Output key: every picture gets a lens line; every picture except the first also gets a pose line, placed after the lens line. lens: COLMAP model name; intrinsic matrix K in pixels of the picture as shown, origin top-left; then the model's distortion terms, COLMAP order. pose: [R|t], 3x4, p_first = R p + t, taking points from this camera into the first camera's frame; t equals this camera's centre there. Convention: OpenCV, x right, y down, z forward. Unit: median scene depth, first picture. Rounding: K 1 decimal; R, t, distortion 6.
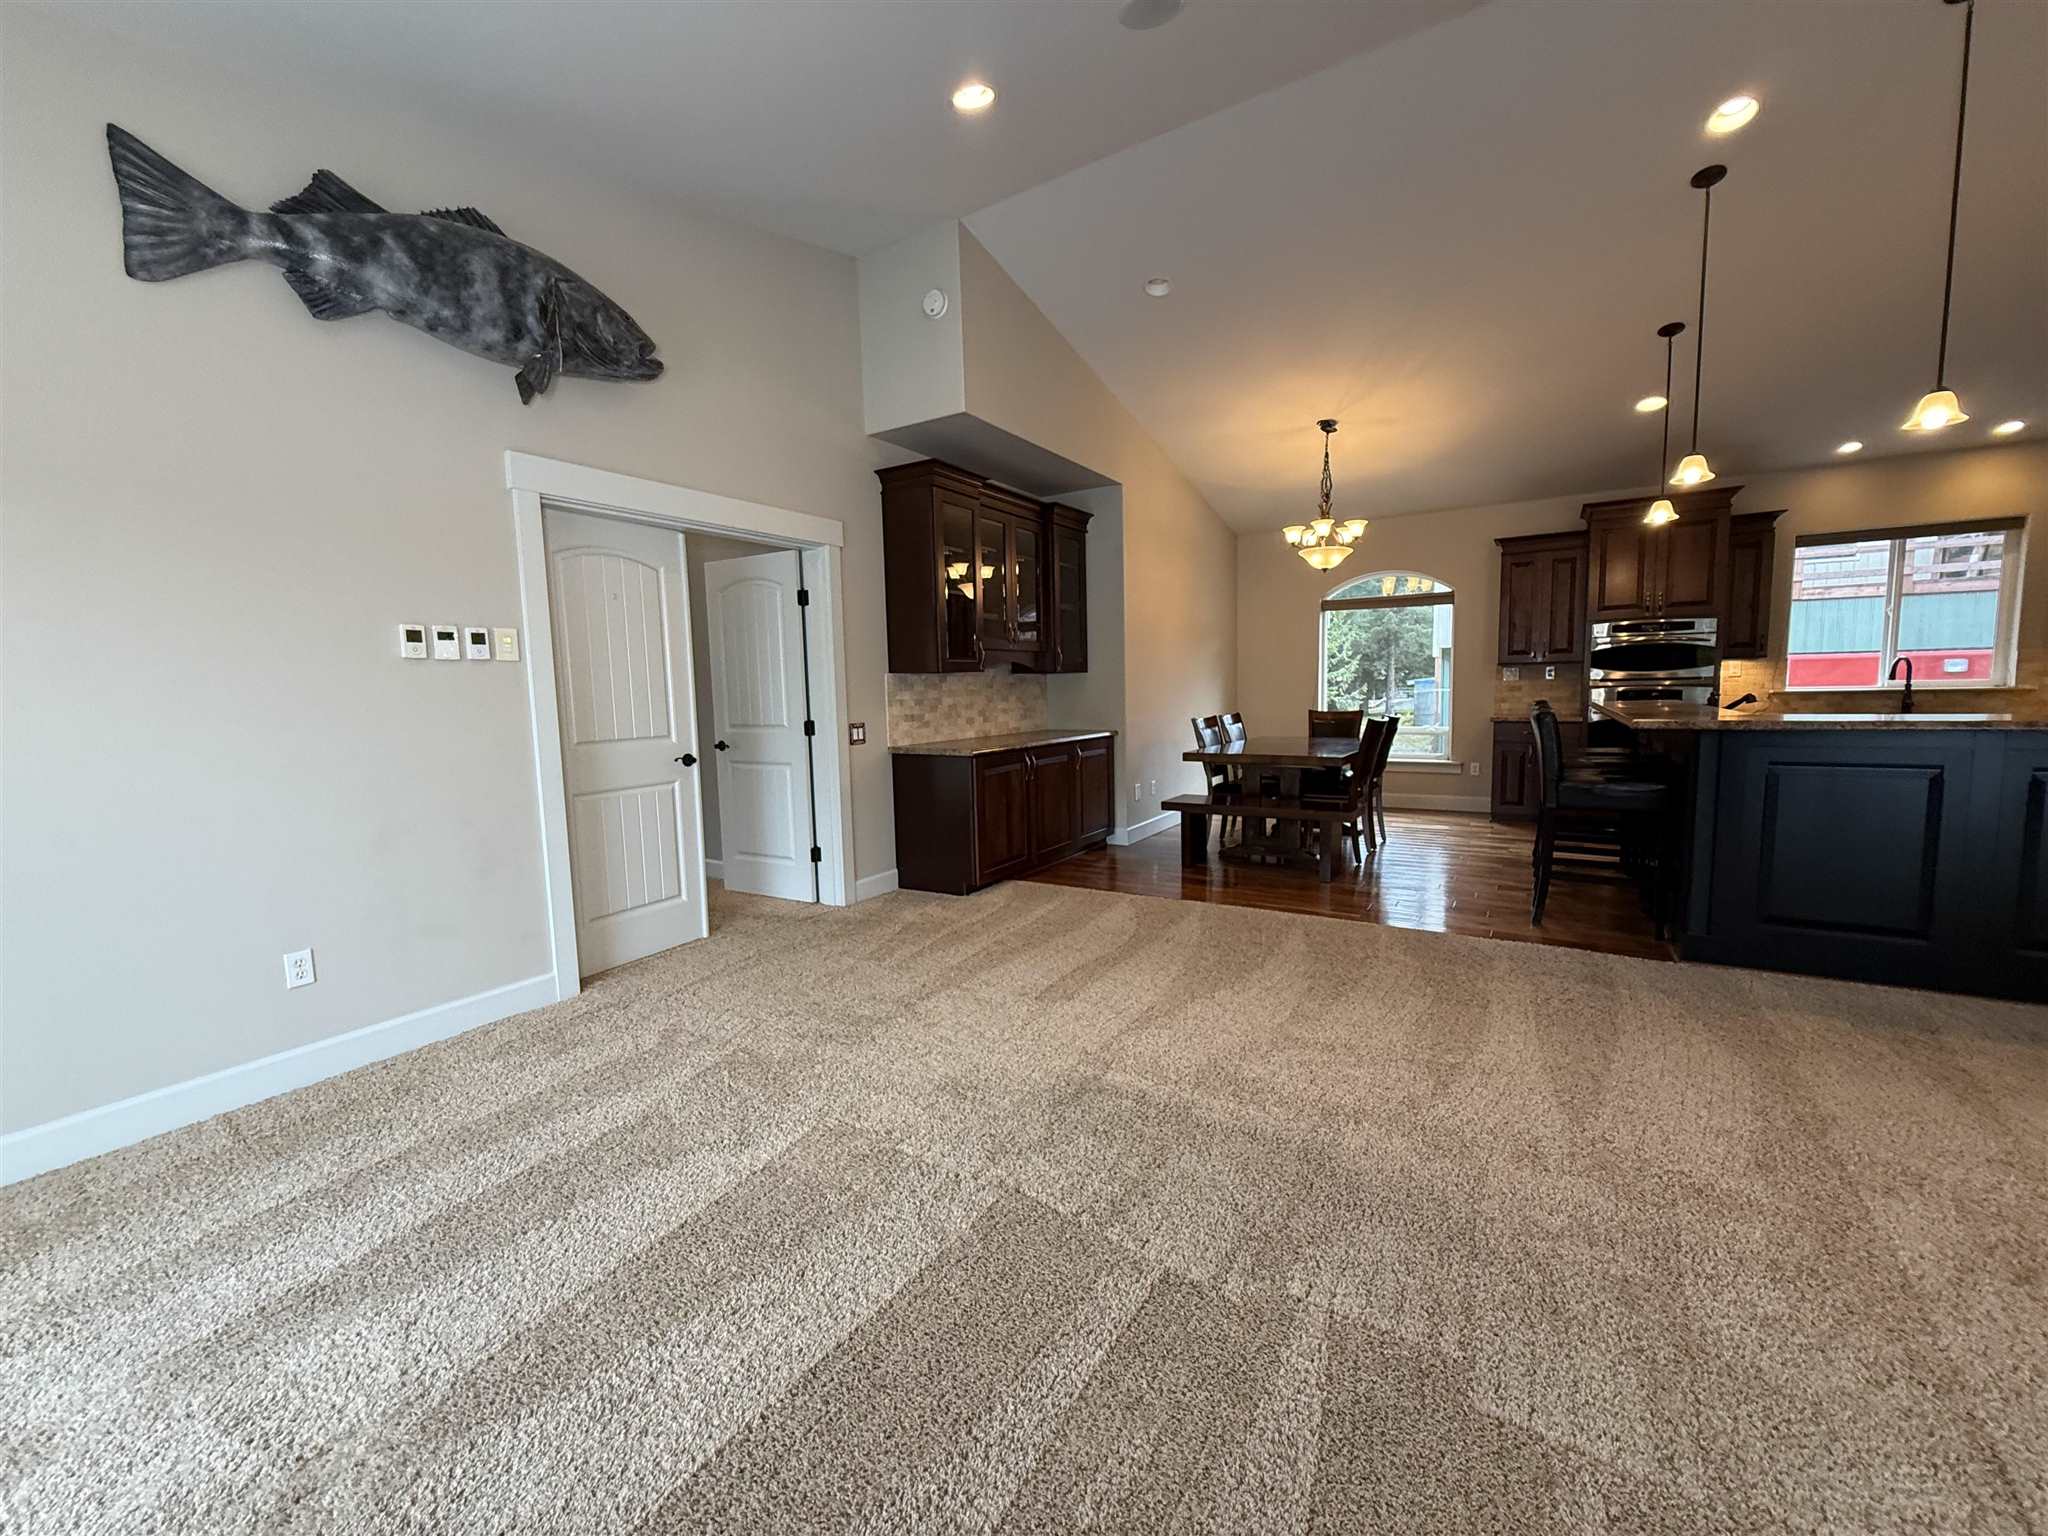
lens RADIAL K [[813.9, 0, 1032.0], [0, 813.9, 765.6], [0, 0, 1]] dist [0.000980, -0.000534]
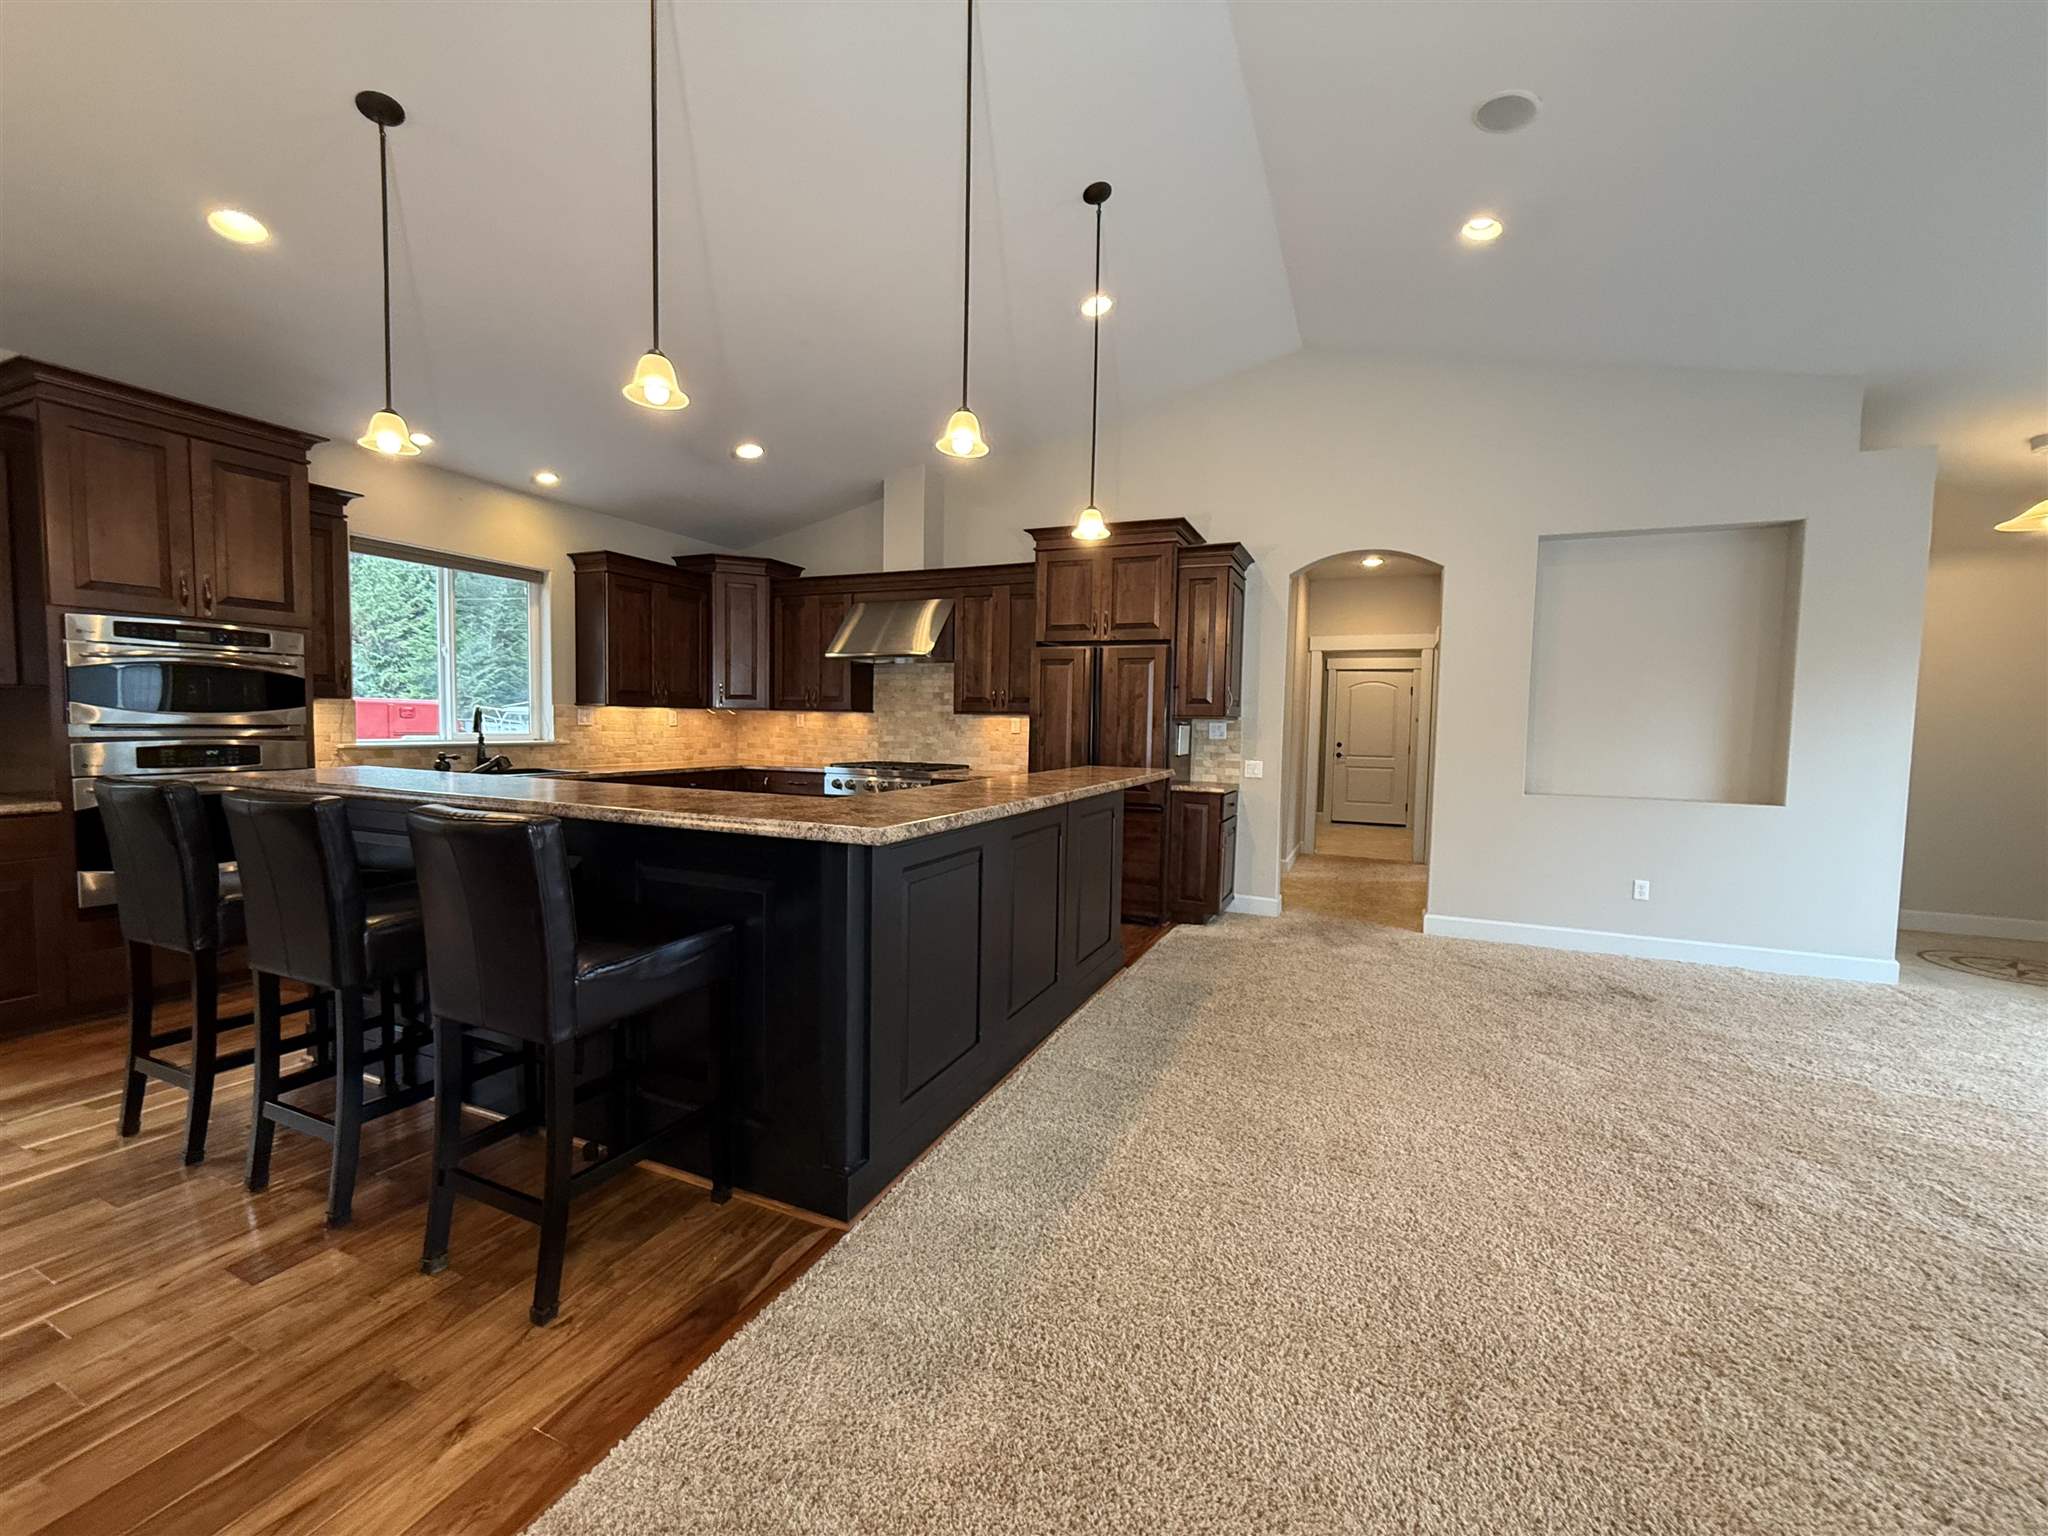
lens RADIAL K [[813.9, 0, 1028.7], [0, 813.9, 767.2], [0, 0, 1]] dist [0.000980, -0.000534]
pose [[-0.143329, -0.034673, 0.989068, 0.143184], [0.080390, 0.995676, 0.046555, -0.071209], [-0.986405, 0.086184, -0.139921, 0.631801]]
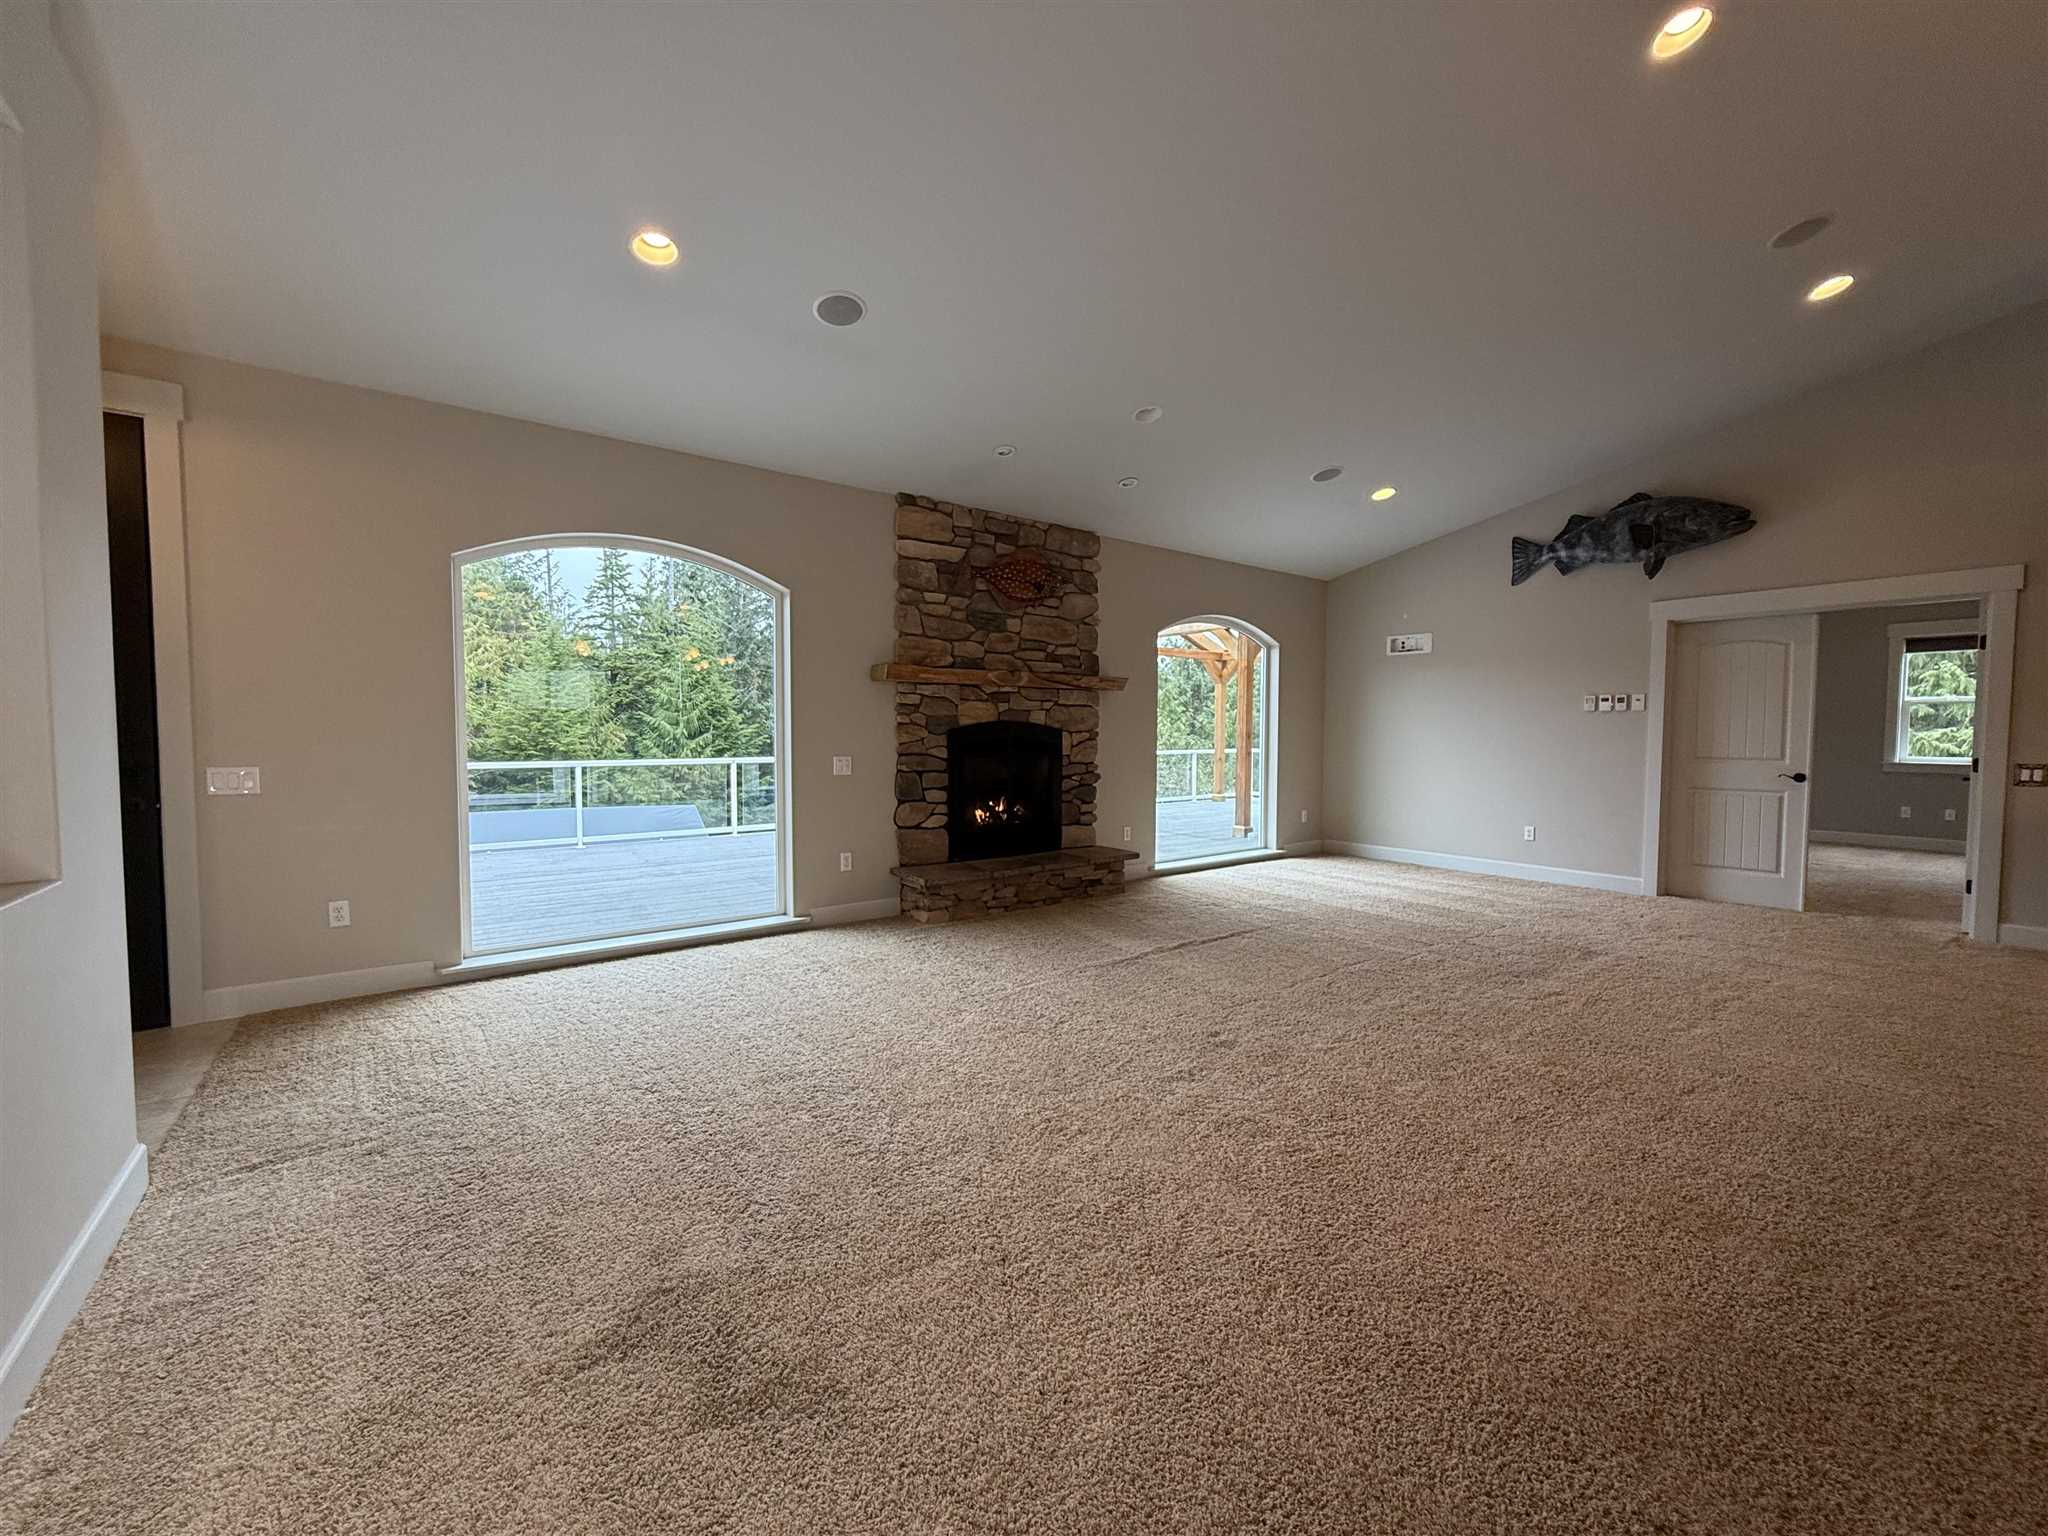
lens RADIAL K [[813.9, 0, 1039.3], [0, 813.9, 772.2], [0, 0, 1]] dist [0.000980, -0.000534]
pose [[-0.342502, 0.061557, -0.937498, 1.038503], [-0.095836, 0.990357, 0.100040, -0.024657], [0.934617, 0.124110, -0.333300, 0.204107]]
